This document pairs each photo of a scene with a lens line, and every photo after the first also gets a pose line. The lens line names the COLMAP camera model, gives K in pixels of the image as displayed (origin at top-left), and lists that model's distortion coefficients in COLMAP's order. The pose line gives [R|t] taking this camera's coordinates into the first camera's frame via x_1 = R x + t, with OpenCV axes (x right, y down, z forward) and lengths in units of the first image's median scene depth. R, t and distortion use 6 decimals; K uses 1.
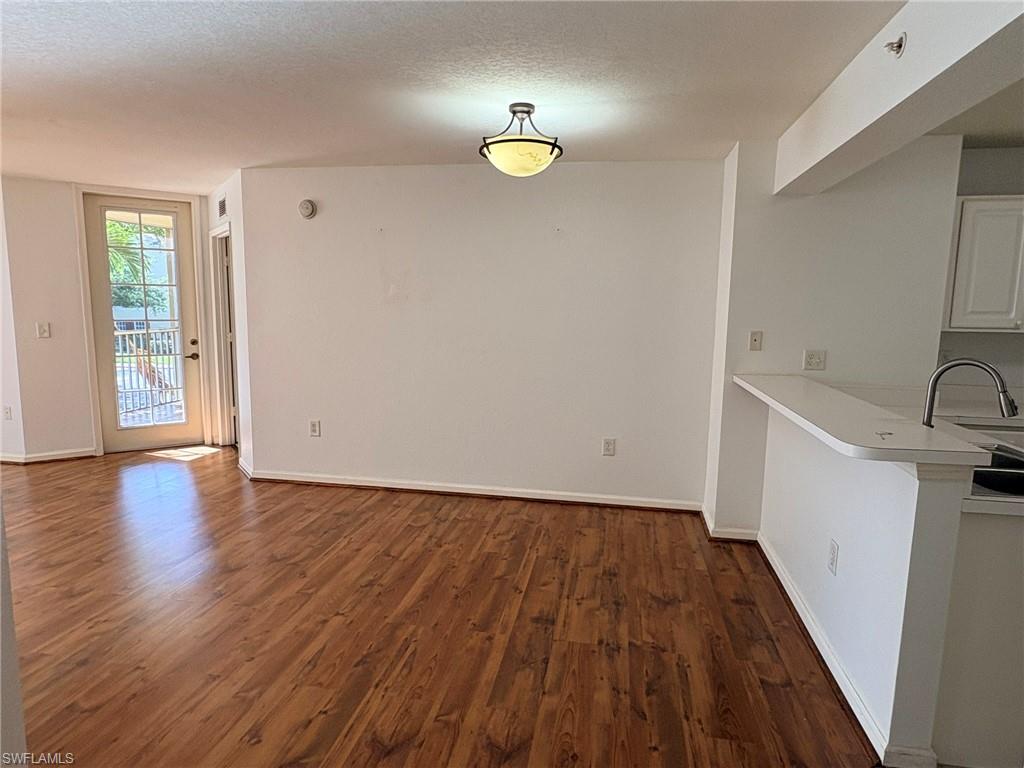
lens RADIAL K [[611.1, 0, 513.0], [0, 611.1, 388.4], [0, 0, 1]] dist [-0.001999, -0.000318]
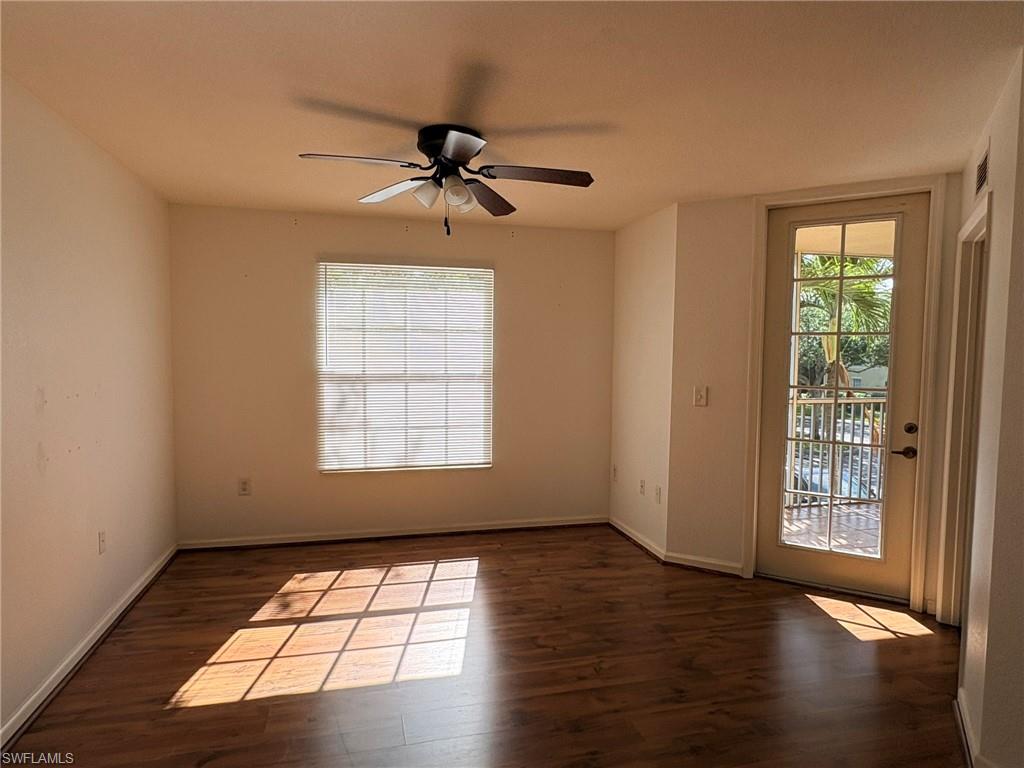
lens RADIAL K [[611.1, 0, 513.0], [0, 611.1, 388.4], [0, 0, 1]] dist [-0.001999, -0.000318]
pose [[0.416065, 0.046783, -0.908131, -0.162411], [-0.129825, 0.991501, -0.008403, -0.063656], [0.900020, 0.121394, 0.418602, 0.436657]]
